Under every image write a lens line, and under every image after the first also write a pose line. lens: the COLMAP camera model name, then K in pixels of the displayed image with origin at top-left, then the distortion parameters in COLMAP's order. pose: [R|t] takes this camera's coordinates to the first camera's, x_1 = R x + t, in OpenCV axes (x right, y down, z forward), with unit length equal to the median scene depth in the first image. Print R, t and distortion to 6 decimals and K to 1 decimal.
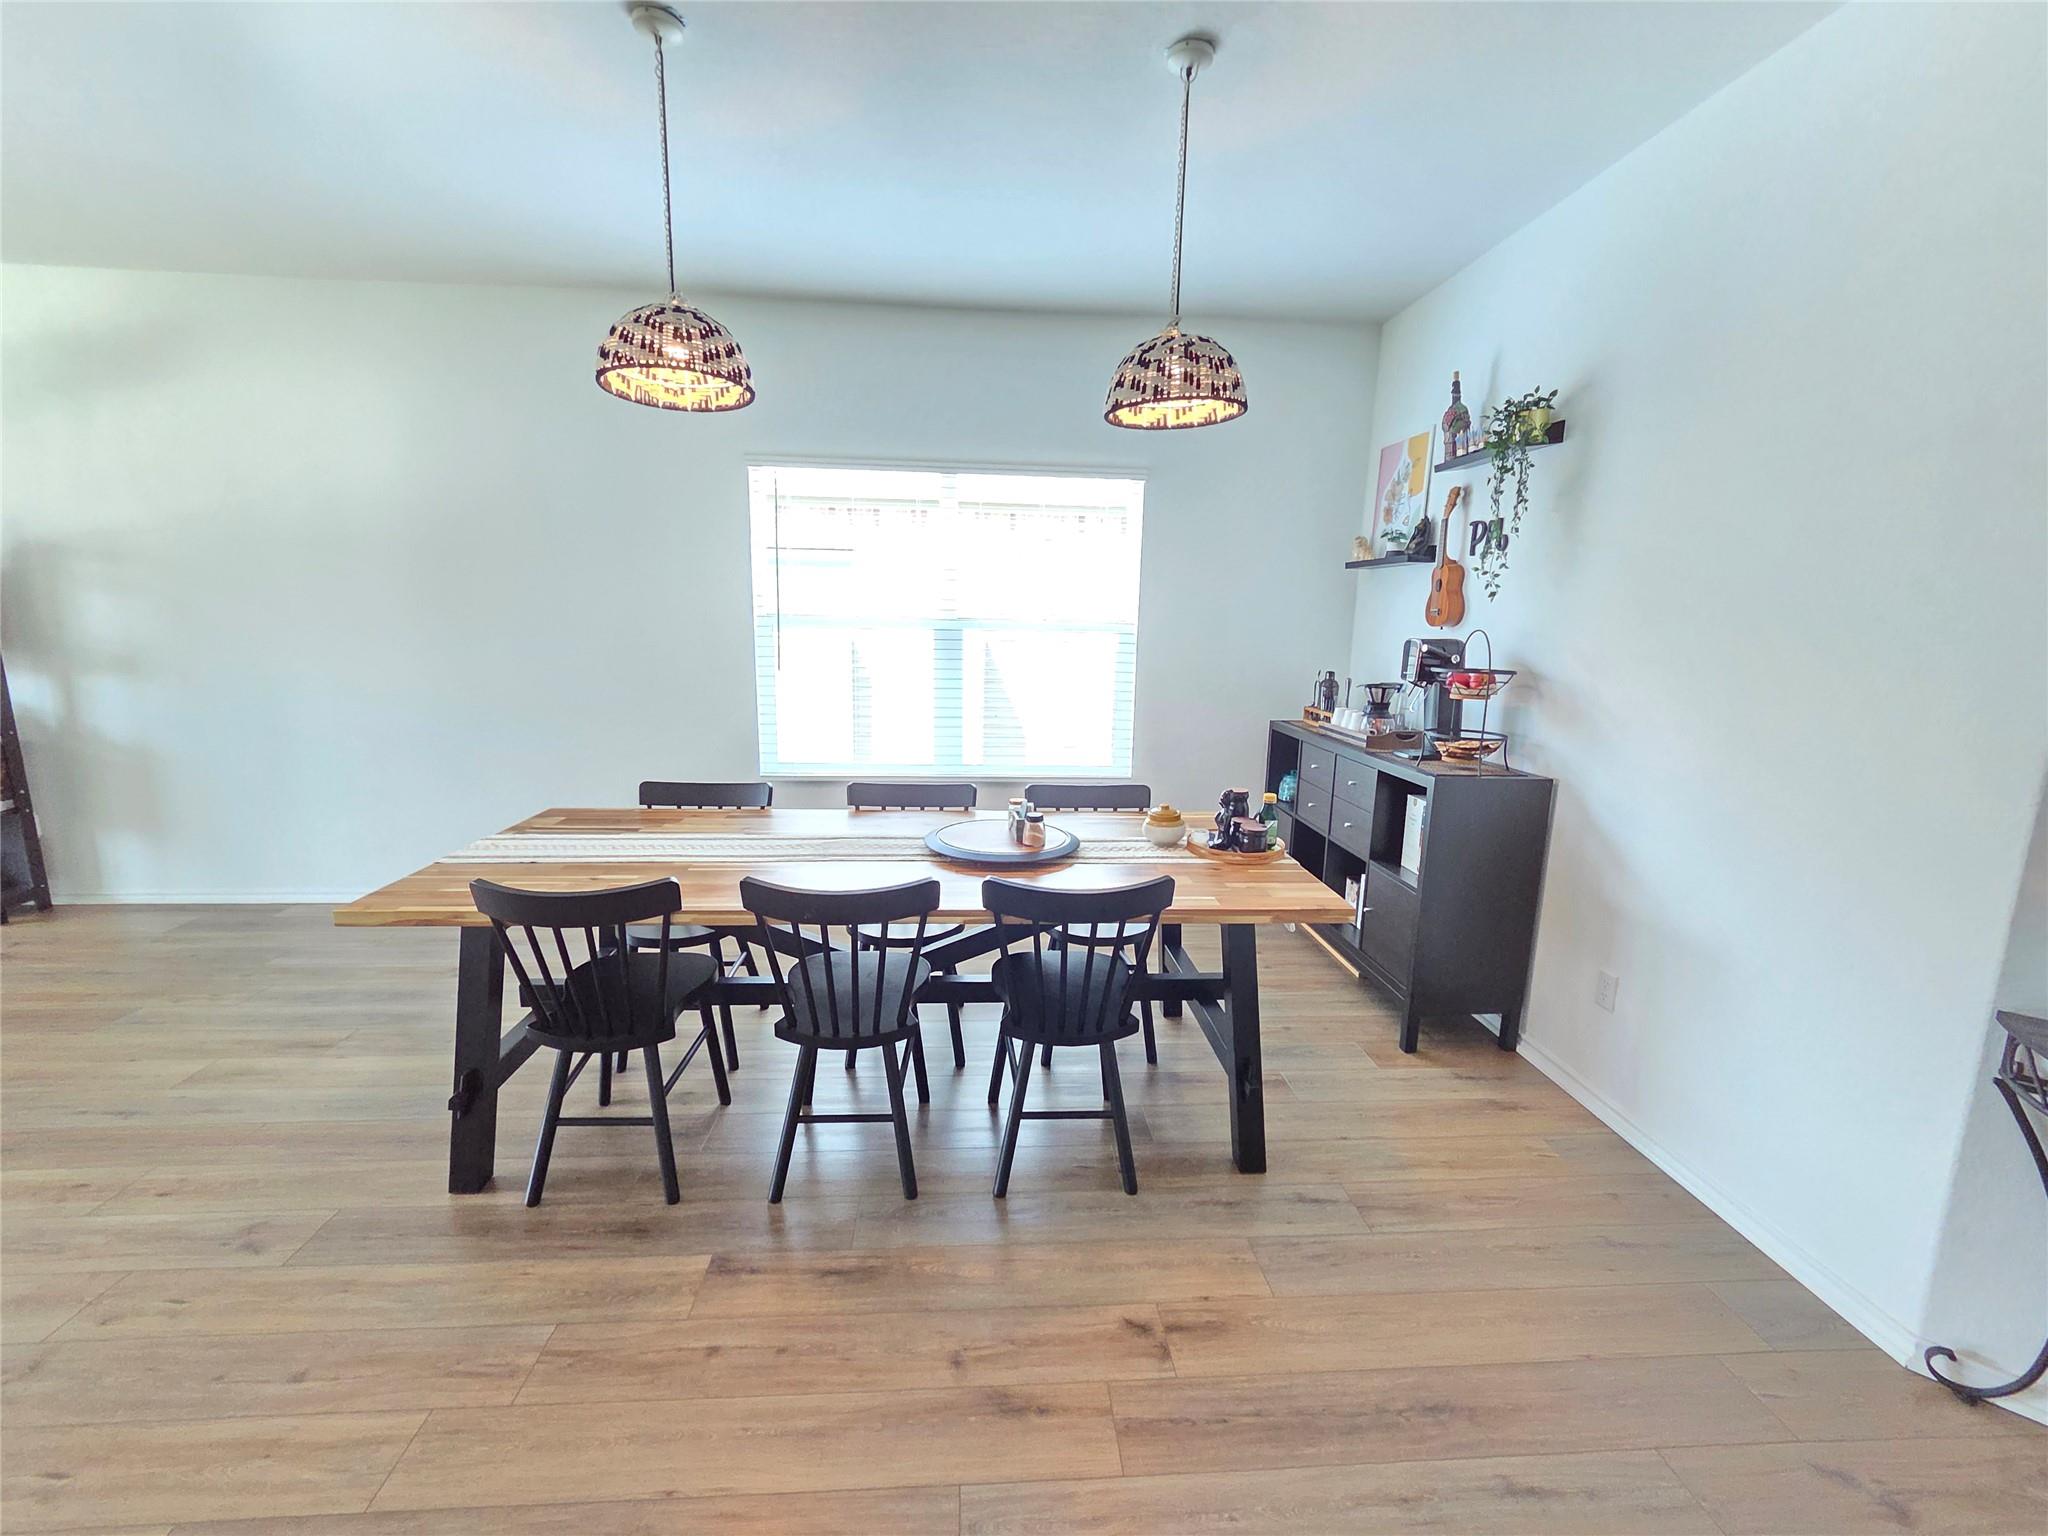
lens RADIAL K [[849.9, 0, 1027.8], [0, 849.9, 769.5], [0, 0, 1]] dist [-0.000218, -0.000159]
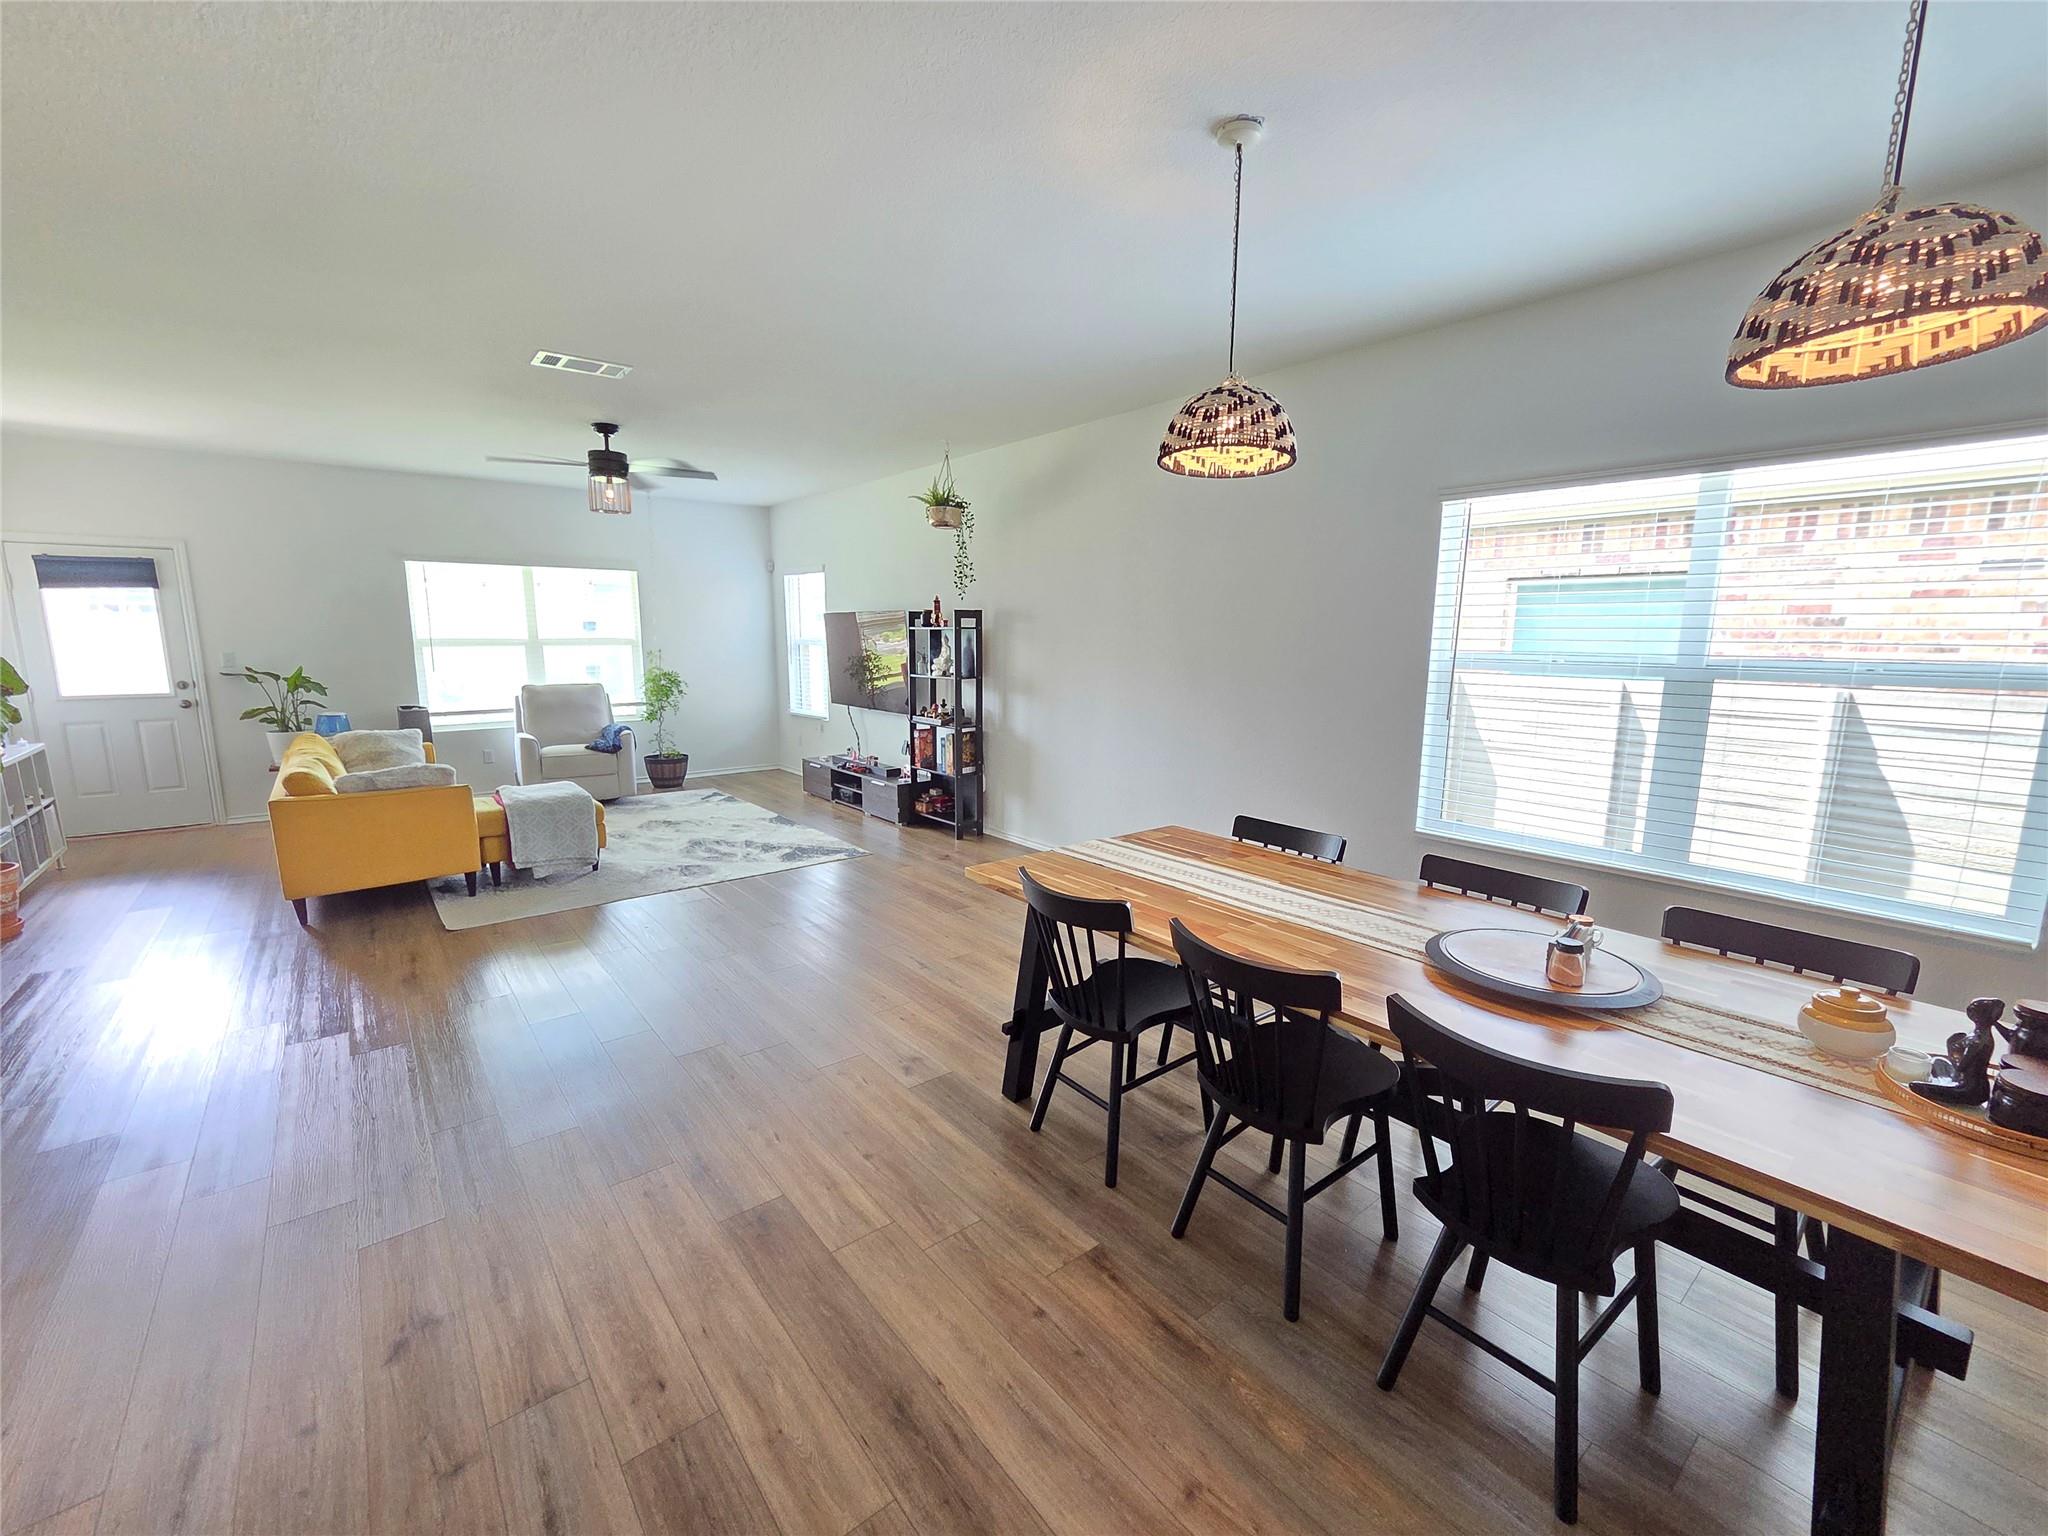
lens RADIAL K [[848.6, 0, 1022.7], [0, 848.6, 772.4], [0, 0, 1]] dist [-0.002220, 0.000423]
pose [[0.570833, 0.117169, -0.812663, 0.356260], [-0.143281, 0.988794, 0.041919, -0.062023], [0.808468, 0.092511, 0.581225, 0.194537]]
